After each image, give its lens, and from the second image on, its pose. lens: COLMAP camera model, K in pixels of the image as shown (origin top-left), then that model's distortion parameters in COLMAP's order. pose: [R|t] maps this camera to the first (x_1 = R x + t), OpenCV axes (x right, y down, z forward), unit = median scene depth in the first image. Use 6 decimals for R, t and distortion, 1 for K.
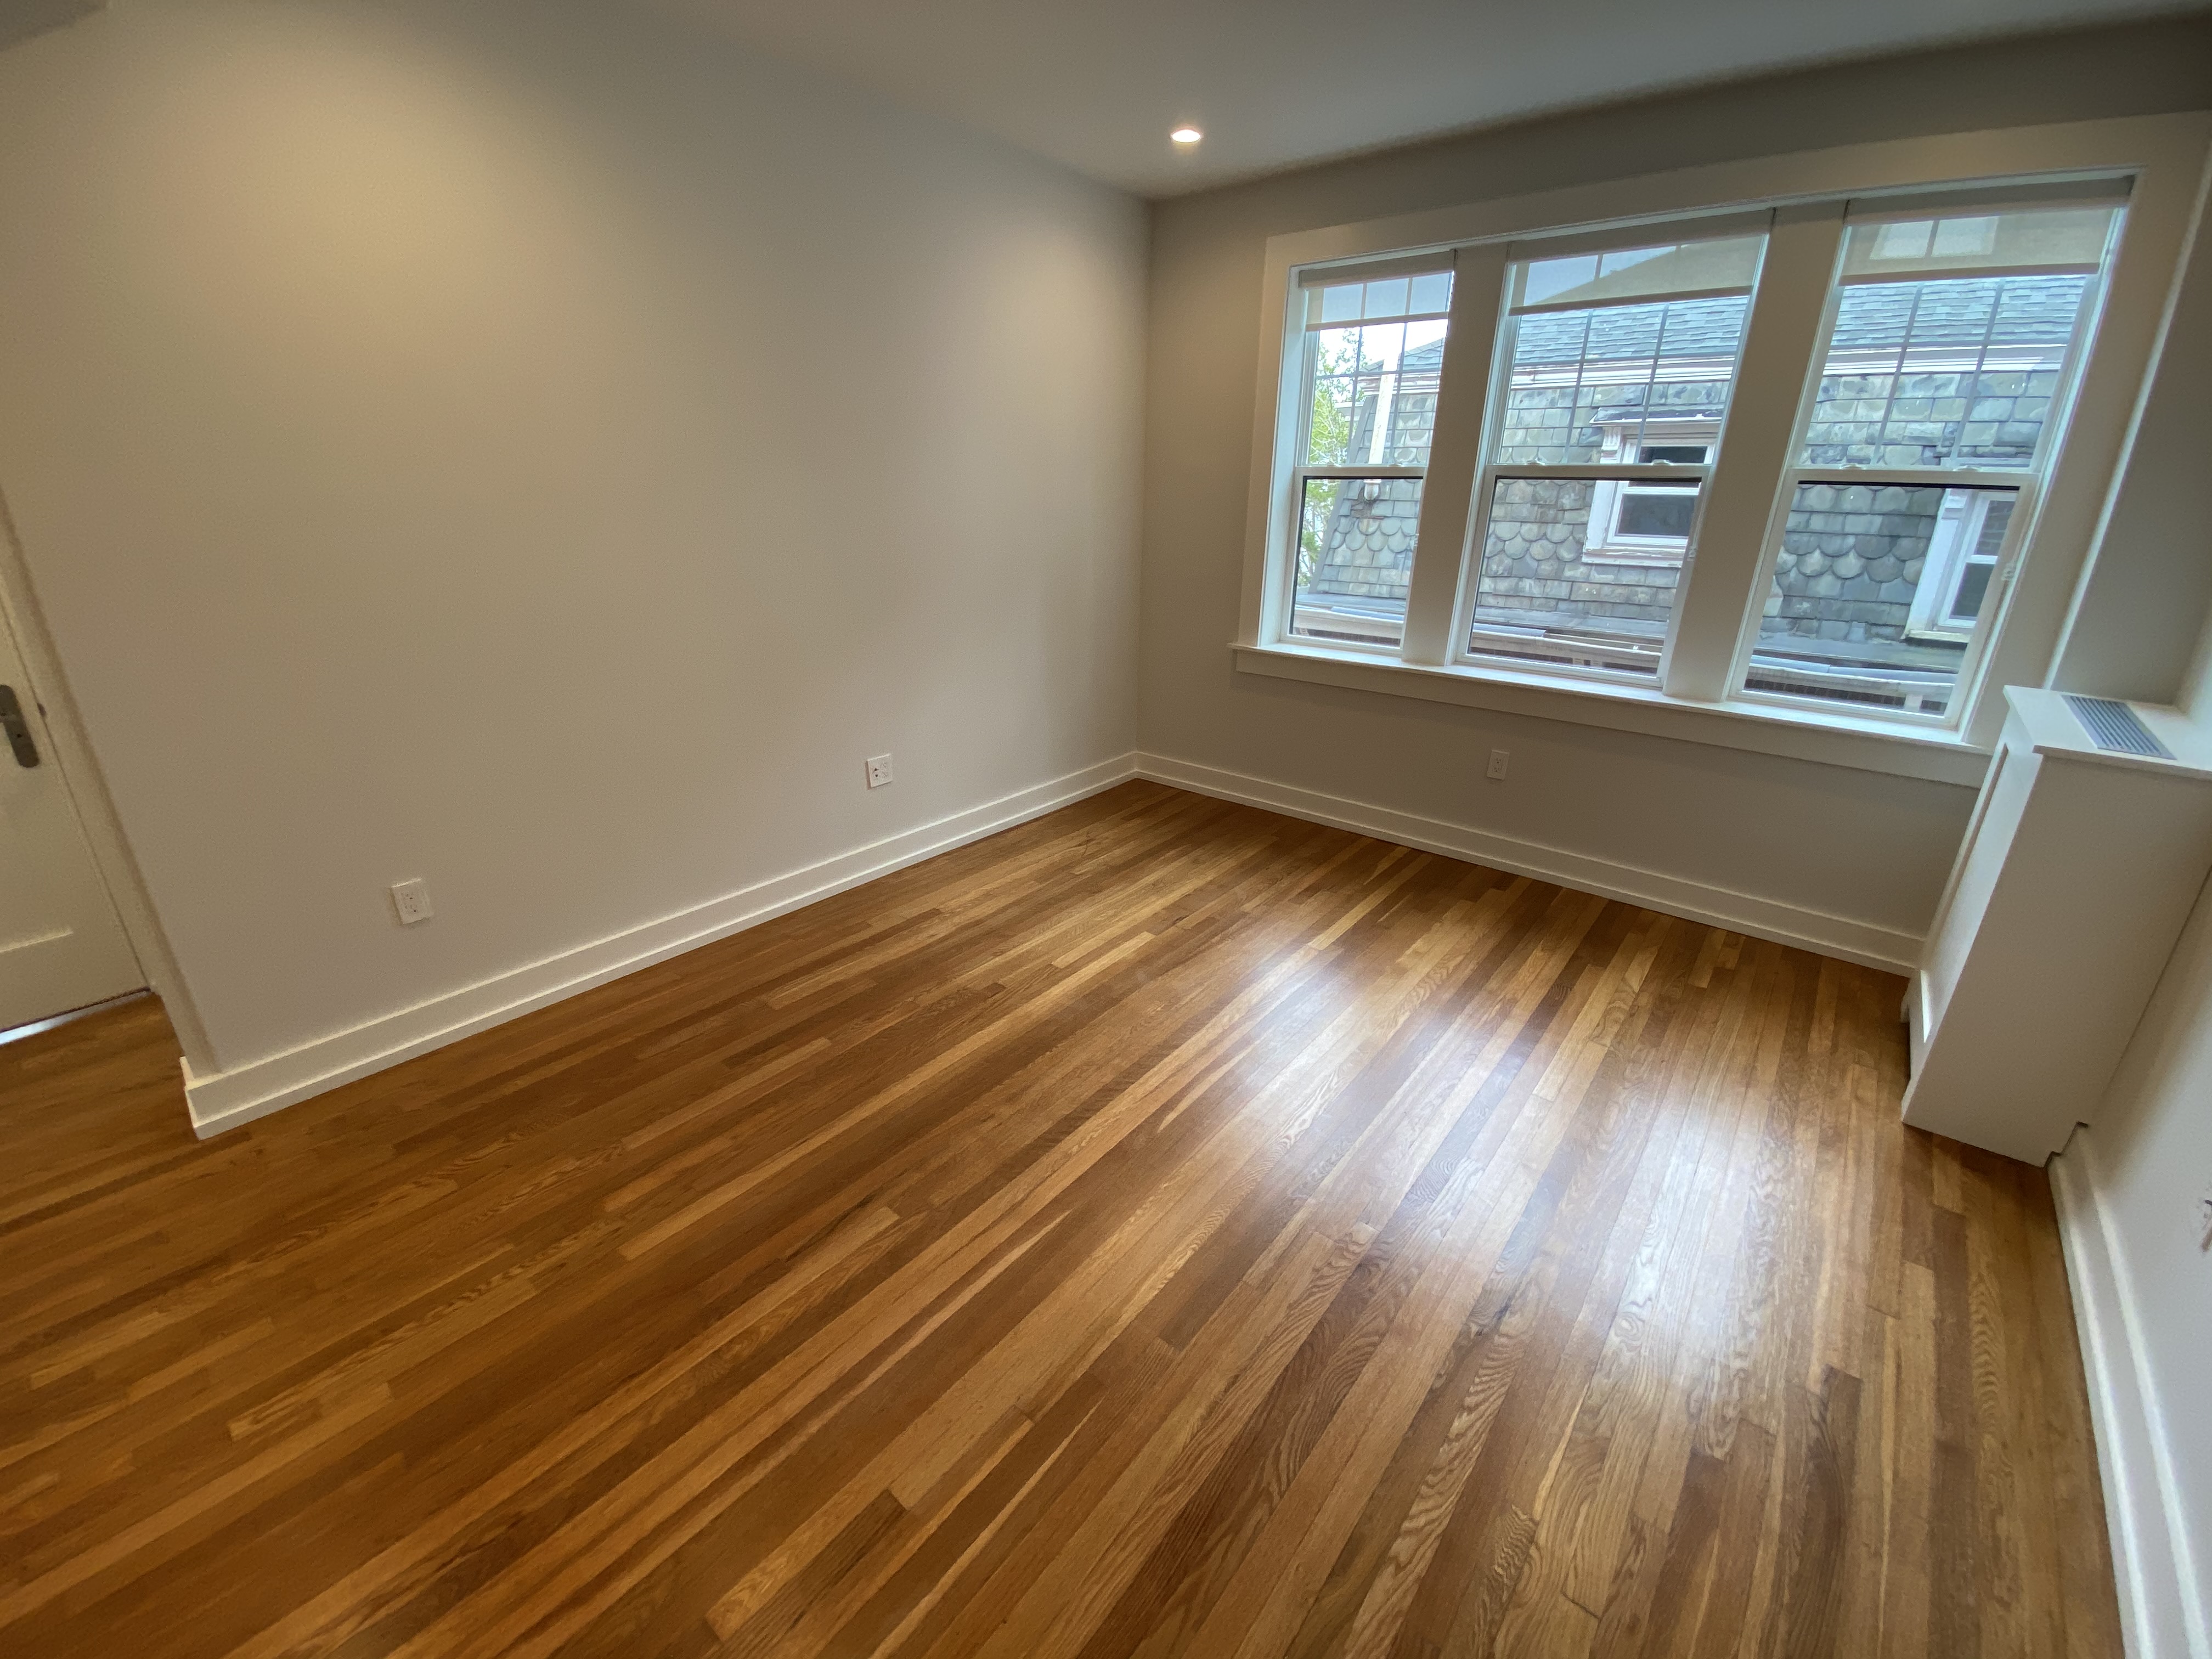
lens RADIAL K [[900.6, 0, 1099.8], [0, 900.6, 815.8], [0, 0, 1]] dist [0.027982, -0.020699]
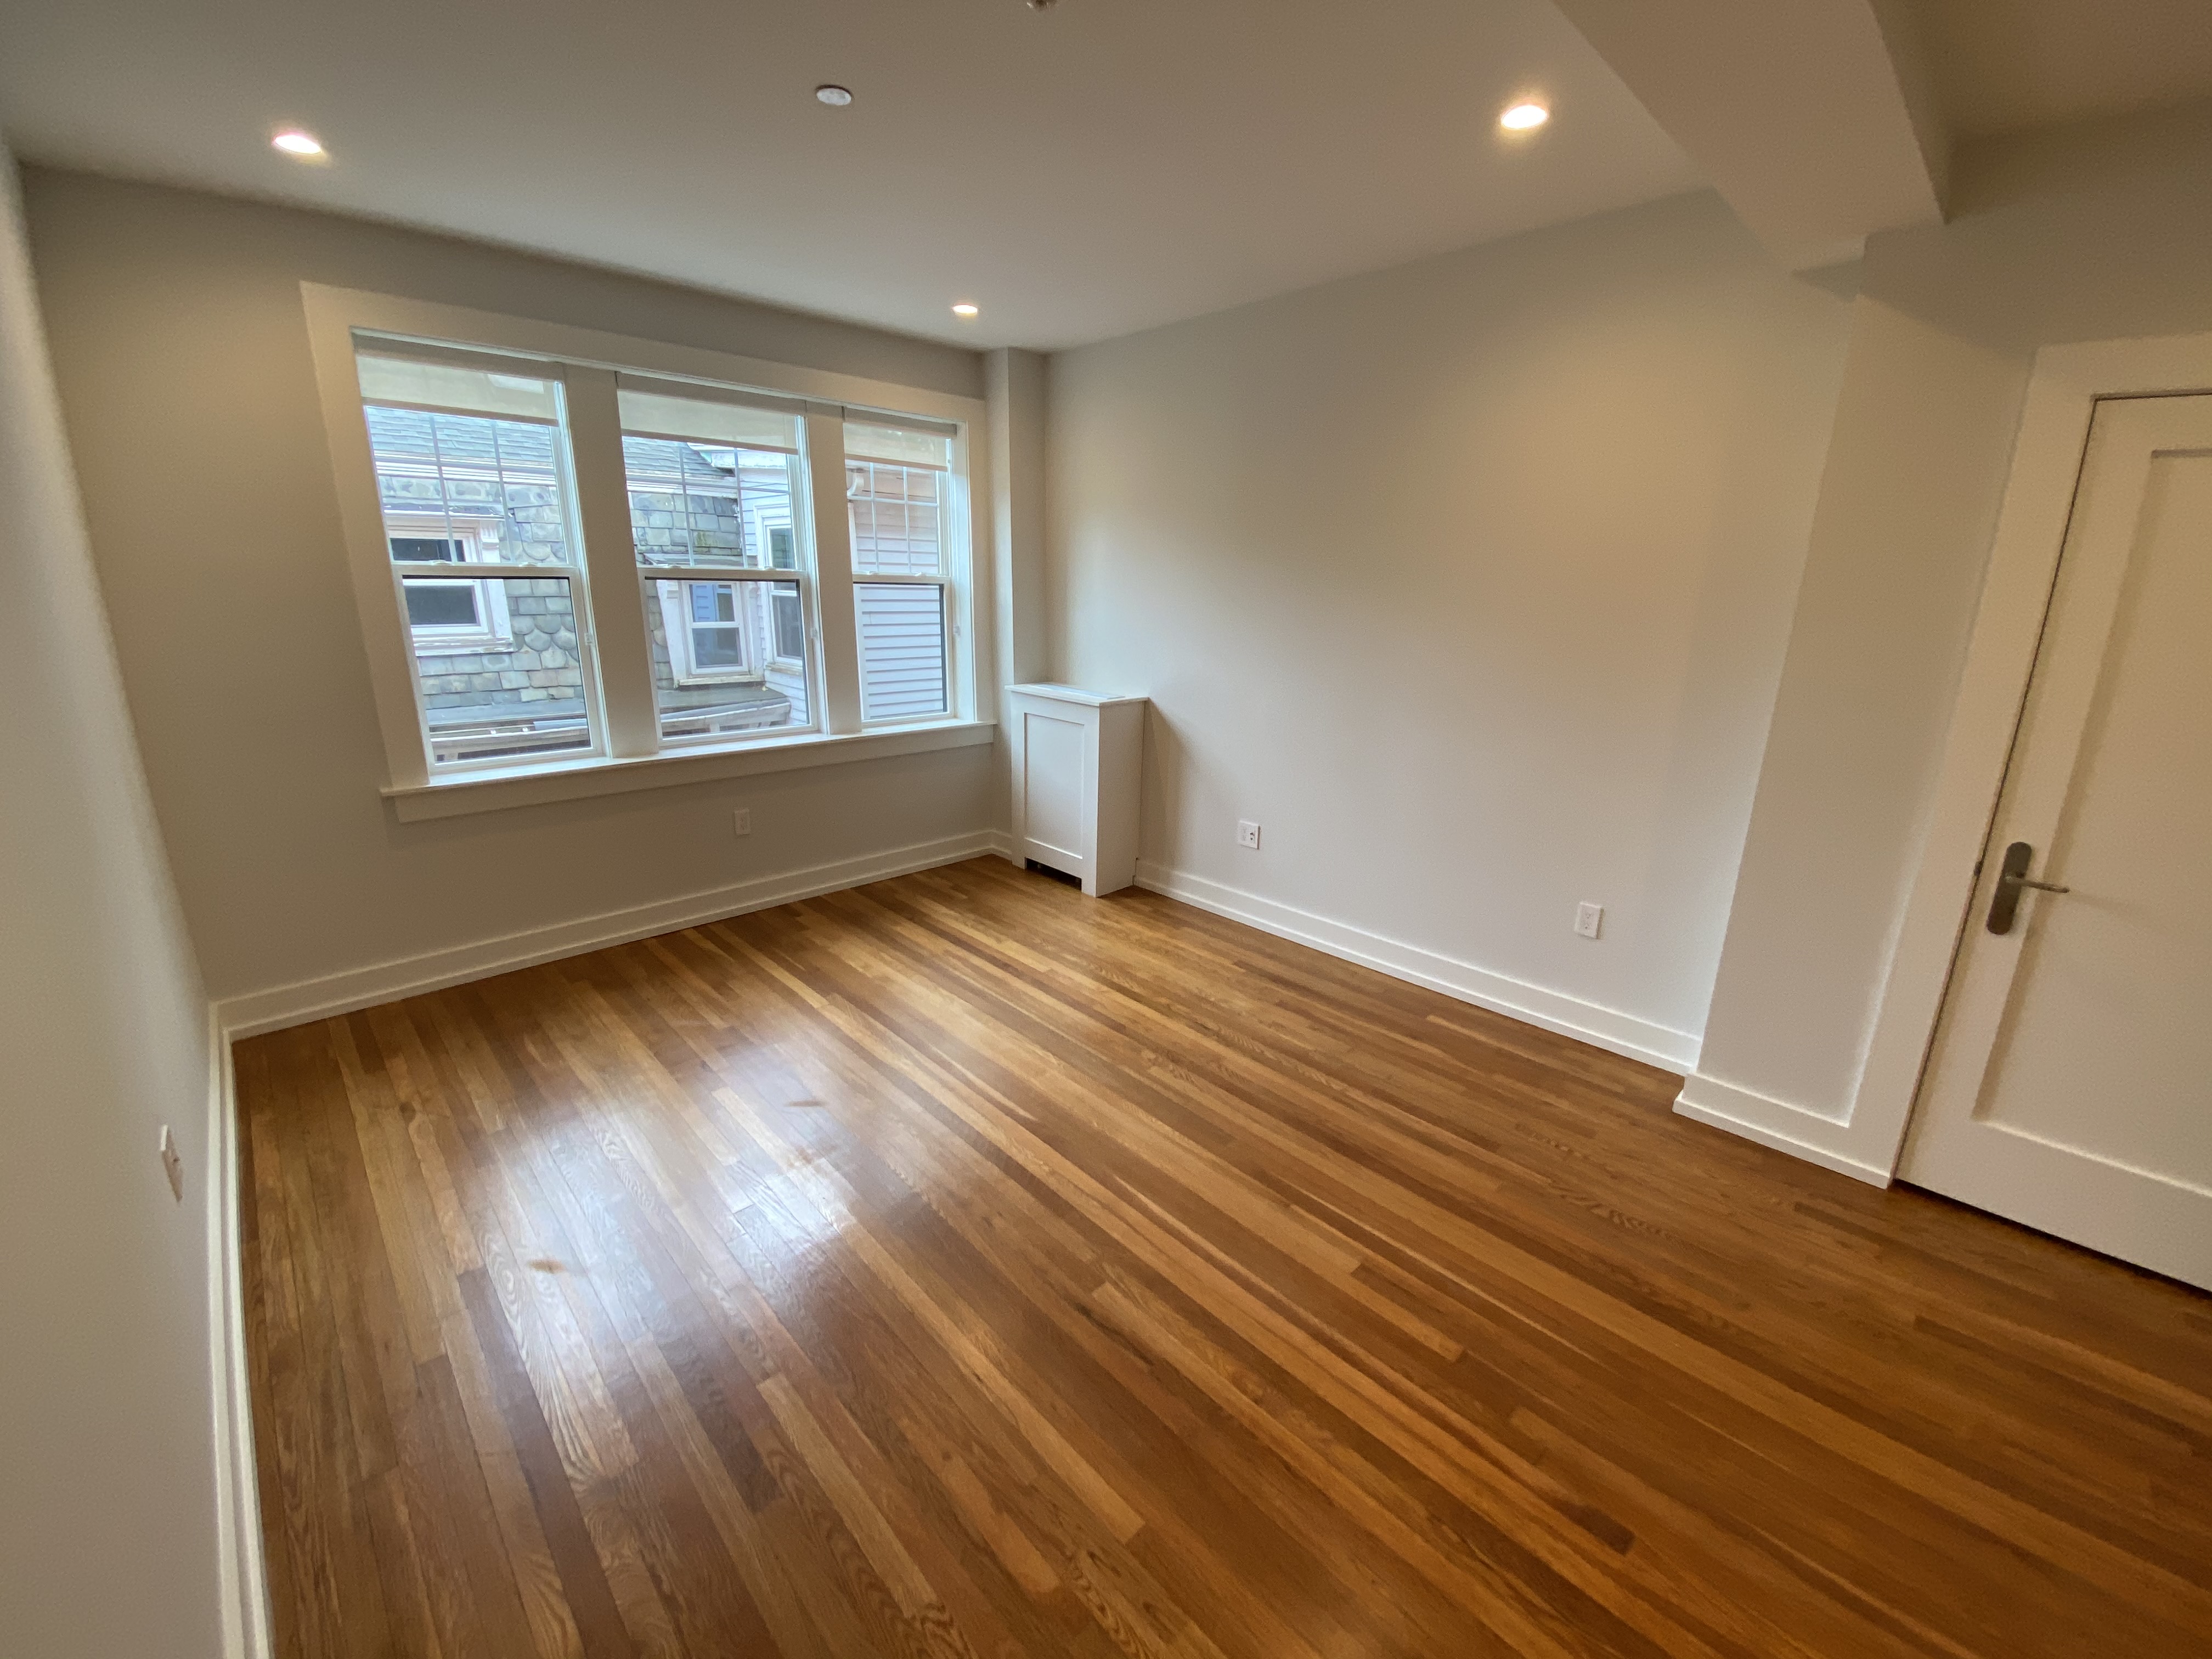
lens RADIAL K [[895.7, 0, 1097.3], [0, 895.7, 818.1], [0, 0, 1]] dist [0.049781, -0.031605]
pose [[0.115372, -0.270162, 0.955877, -0.785255], [0.342260, 0.914187, 0.217069, -0.204303], [-0.932495, 0.302115, 0.197938, 0.463282]]
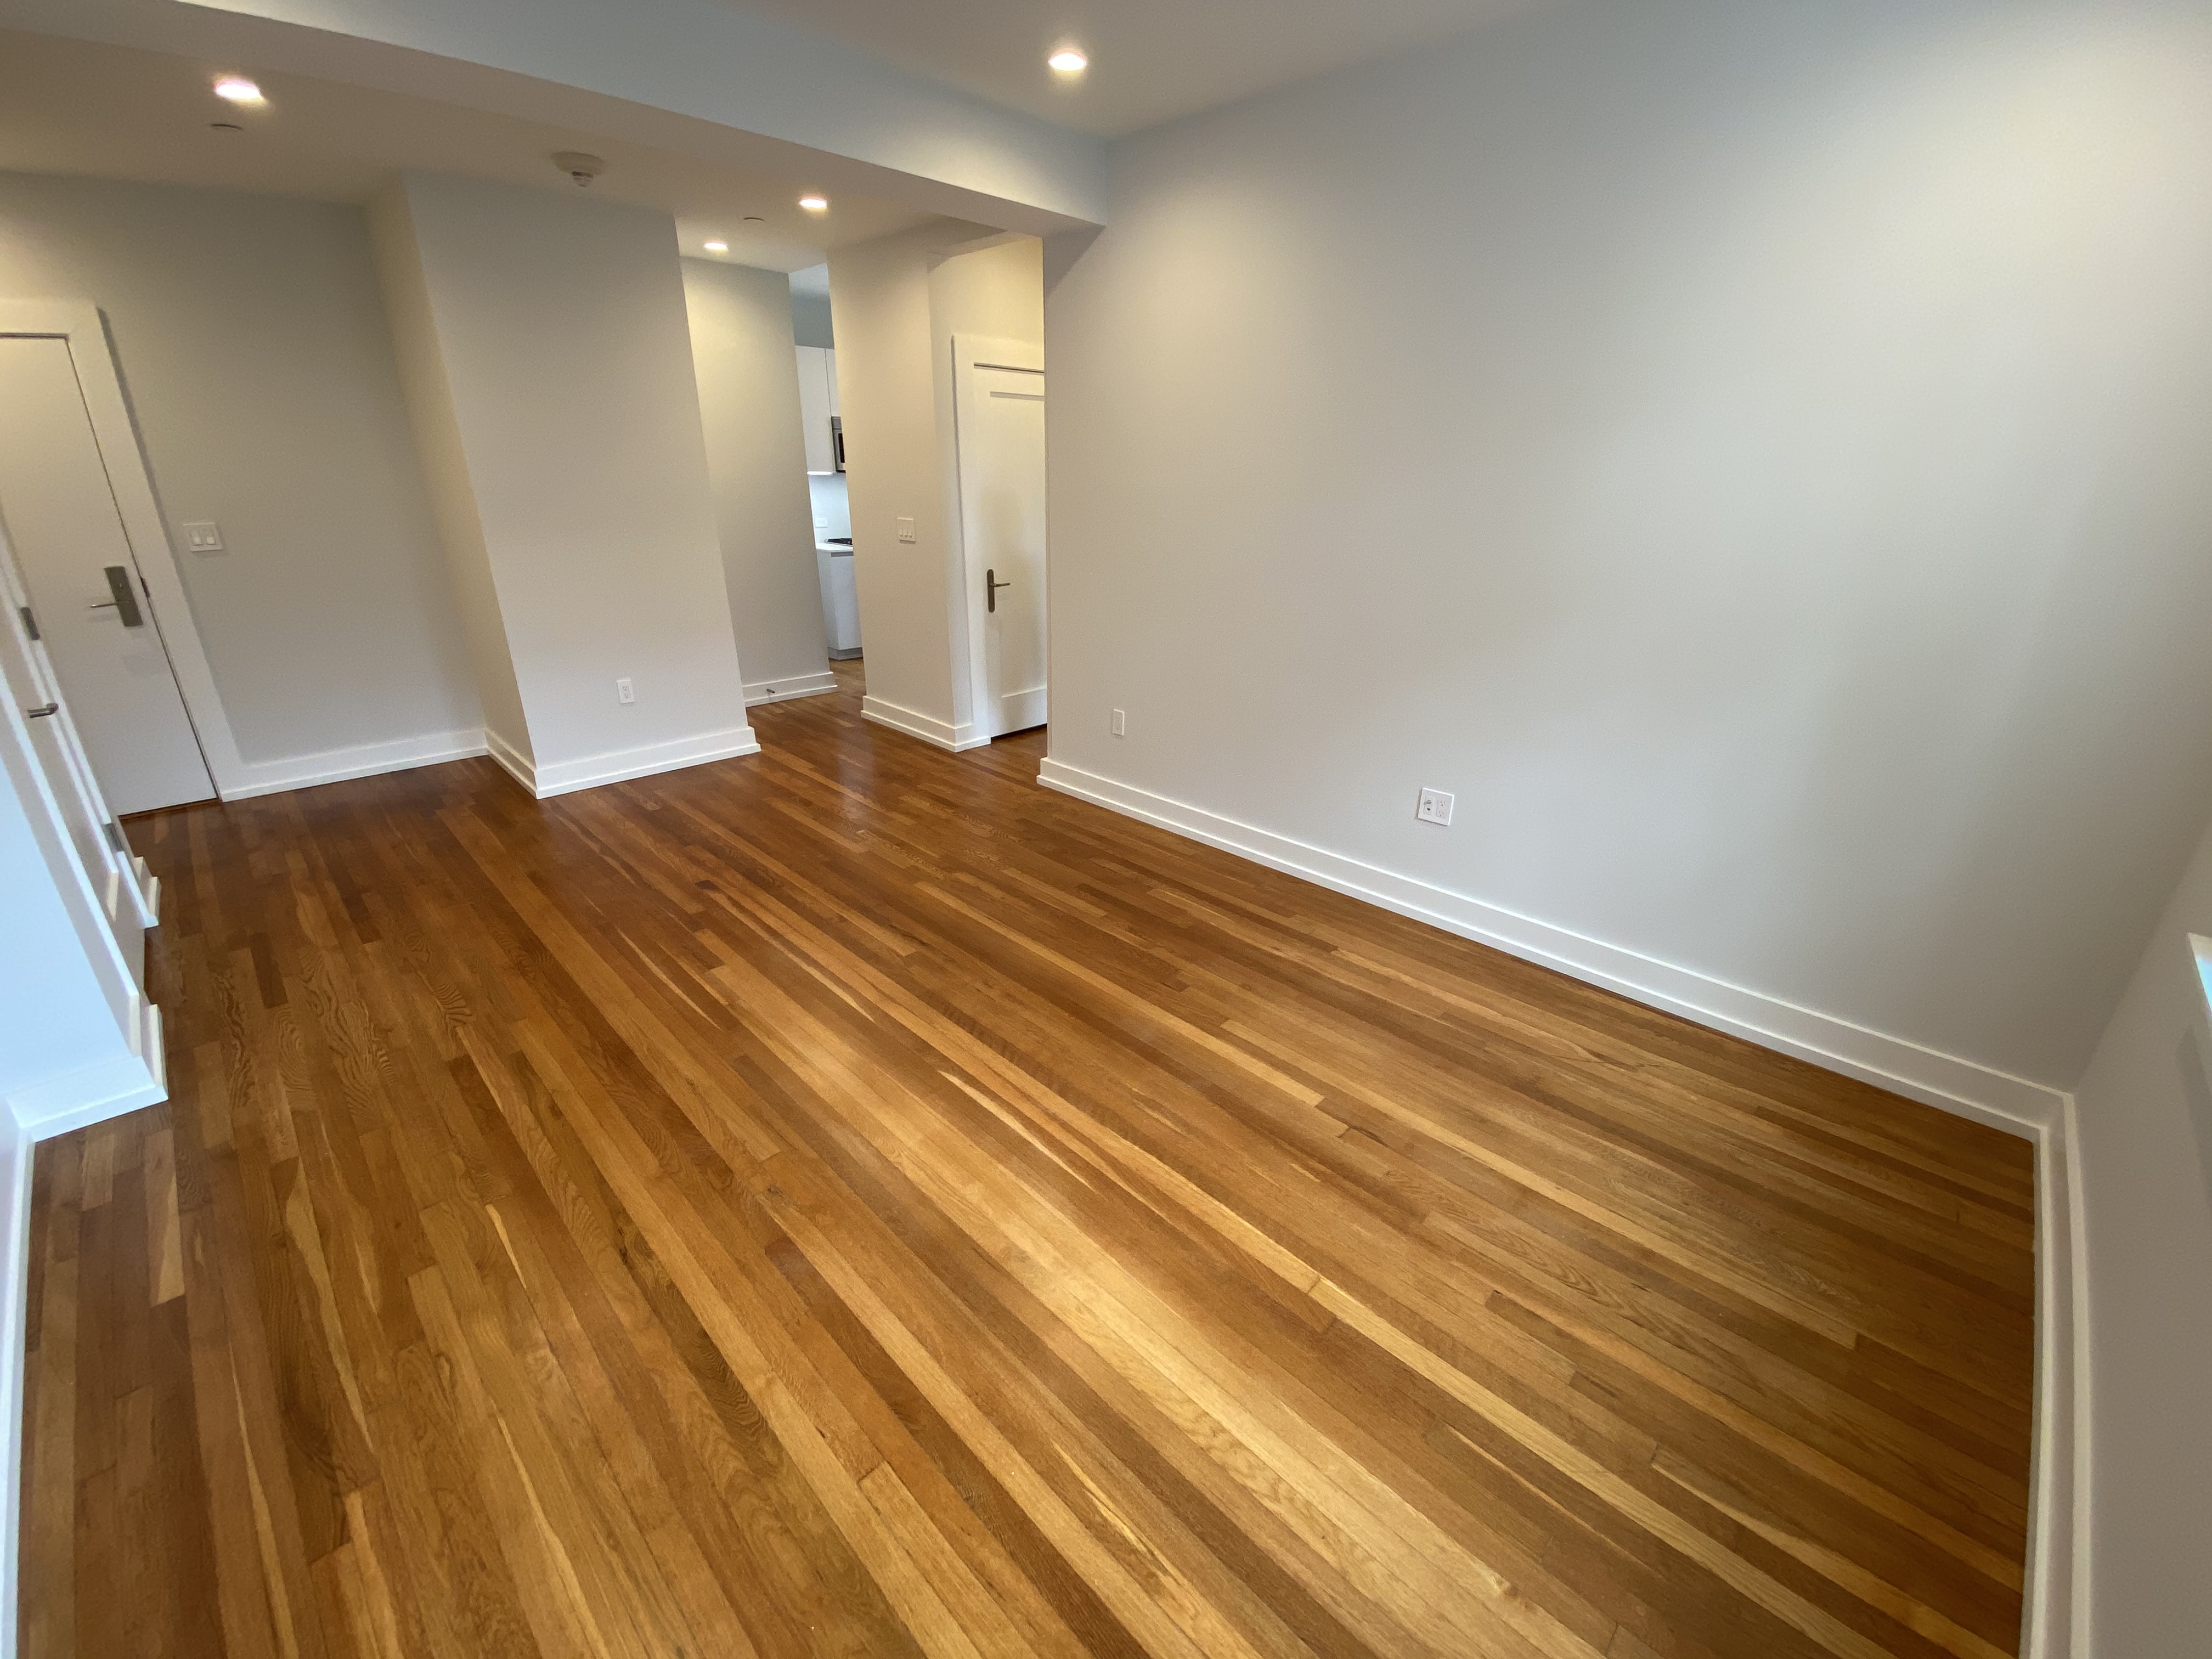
lens RADIAL K [[895.7, 0, 1097.3], [0, 895.7, 818.1], [0, 0, 1]] dist [0.049781, -0.031605]
pose [[-0.086470, 0.361254, -0.928449, 0.775859], [-0.362935, 0.856476, 0.367051, -0.311774], [0.927794, 0.368705, 0.057052, 0.818616]]
